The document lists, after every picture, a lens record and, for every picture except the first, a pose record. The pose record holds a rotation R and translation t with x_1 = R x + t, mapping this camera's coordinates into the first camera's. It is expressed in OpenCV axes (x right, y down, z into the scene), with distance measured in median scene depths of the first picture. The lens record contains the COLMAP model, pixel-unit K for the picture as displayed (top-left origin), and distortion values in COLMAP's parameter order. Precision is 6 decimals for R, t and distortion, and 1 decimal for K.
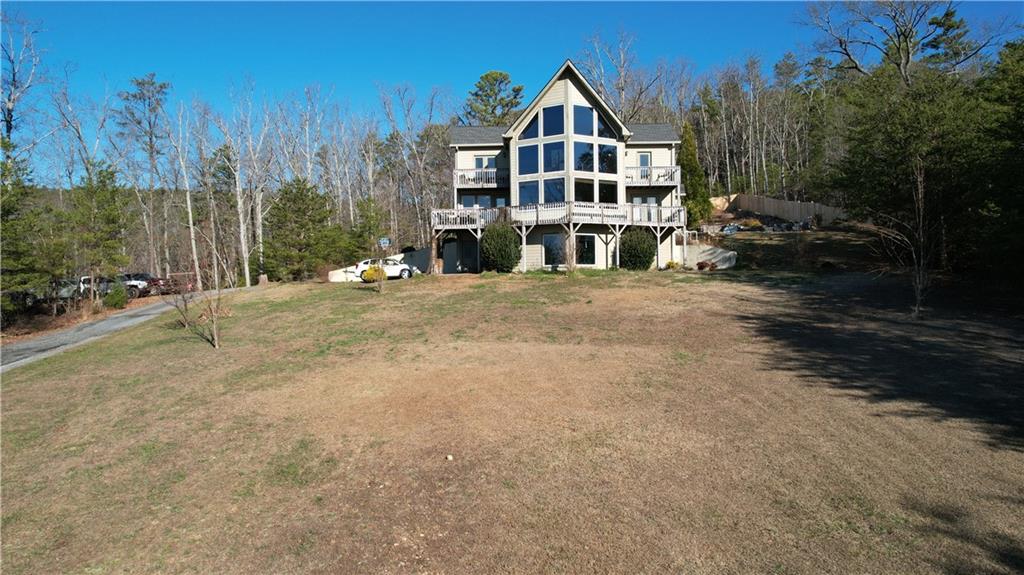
lens RADIAL K [[652.0, 0, 512.0], [0, 652.0, 287.5], [0, 0, 1]] dist [-0.075610, 0.063319]
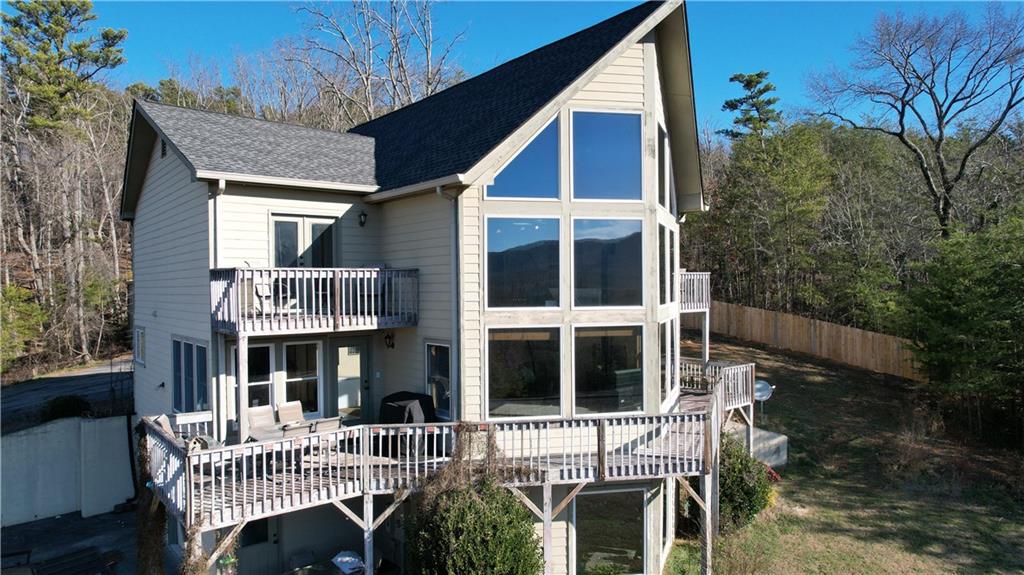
lens RADIAL K [[652.0, 0, 512.0], [0, 652.0, 287.5], [0, 0, 1]] dist [-0.075610, 0.063319]
pose [[0.749412, 0.004404, 0.662089, -0.194098], [0.000239, 0.999976, -0.006922, -0.183876], [-0.662104, 0.005346, 0.749393, 0.772208]]
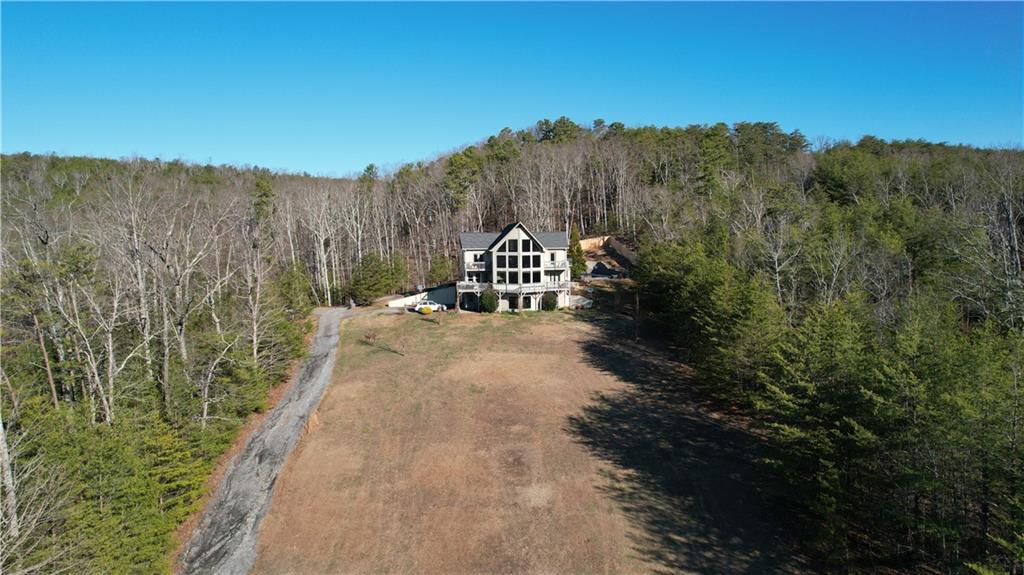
lens RADIAL K [[652.0, 0, 512.0], [0, 652.0, 287.5], [0, 0, 1]] dist [-0.075610, 0.063319]
pose [[0.990885, -0.009490, 0.134376, -0.242245], [0.000183, 0.997609, 0.069107, -0.265488], [-0.134711, -0.068452, 0.988518, -1.232872]]
